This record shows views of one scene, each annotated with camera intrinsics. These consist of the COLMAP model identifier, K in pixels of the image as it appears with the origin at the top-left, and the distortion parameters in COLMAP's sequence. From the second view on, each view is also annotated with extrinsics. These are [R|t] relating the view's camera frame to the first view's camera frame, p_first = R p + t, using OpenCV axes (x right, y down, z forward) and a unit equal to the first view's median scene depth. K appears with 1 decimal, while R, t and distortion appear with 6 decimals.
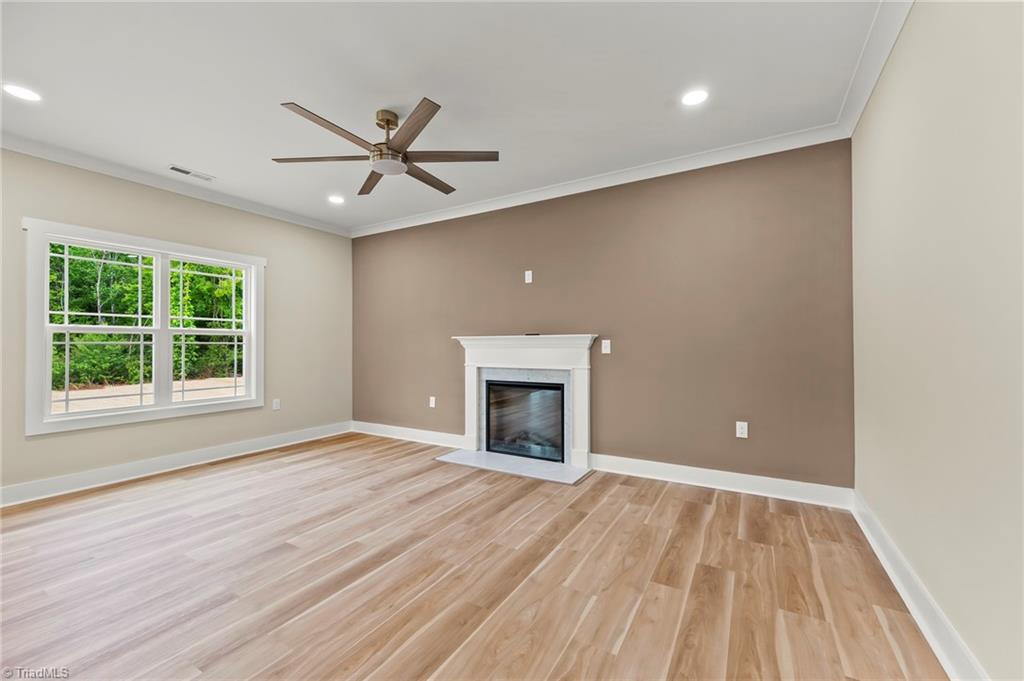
lens RADIAL K [[408.1, 0, 514.5], [0, 408.1, 342.6], [0, 0, 1]] dist [-0.001962, 0.000019]
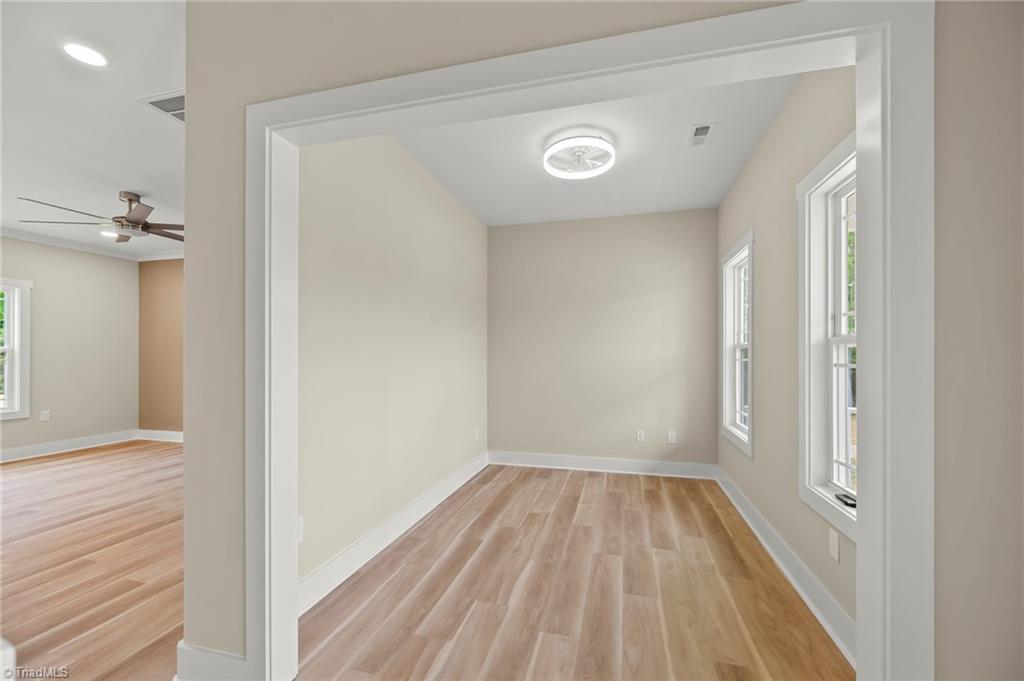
lens RADIAL K [[408.1, 0, 509.1], [0, 408.1, 355.0], [0, 0, 1]] dist [-0.001962, 0.000019]
pose [[0.963067, 0.004857, 0.269219, 0.378934], [-0.006407, 0.999968, 0.004878, -0.027284], [-0.269187, -0.006422, 0.963067, -0.454156]]
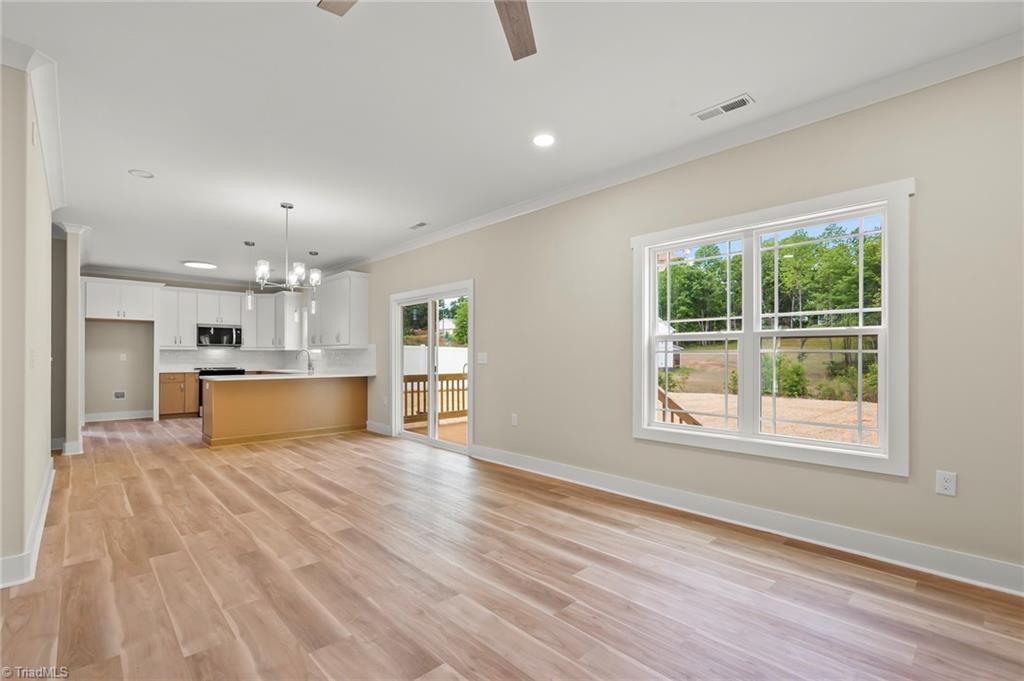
lens RADIAL K [[470.7, 0, 515.4], [0, 470.7, 347.3], [0, 0, 1]] dist [0.011322, -0.000338]
pose [[-0.284233, 0.004744, -0.958743, 0.085142], [0.017203, 0.999852, -0.000152, -0.012236], [0.958601, -0.016536, -0.284273, 0.822310]]
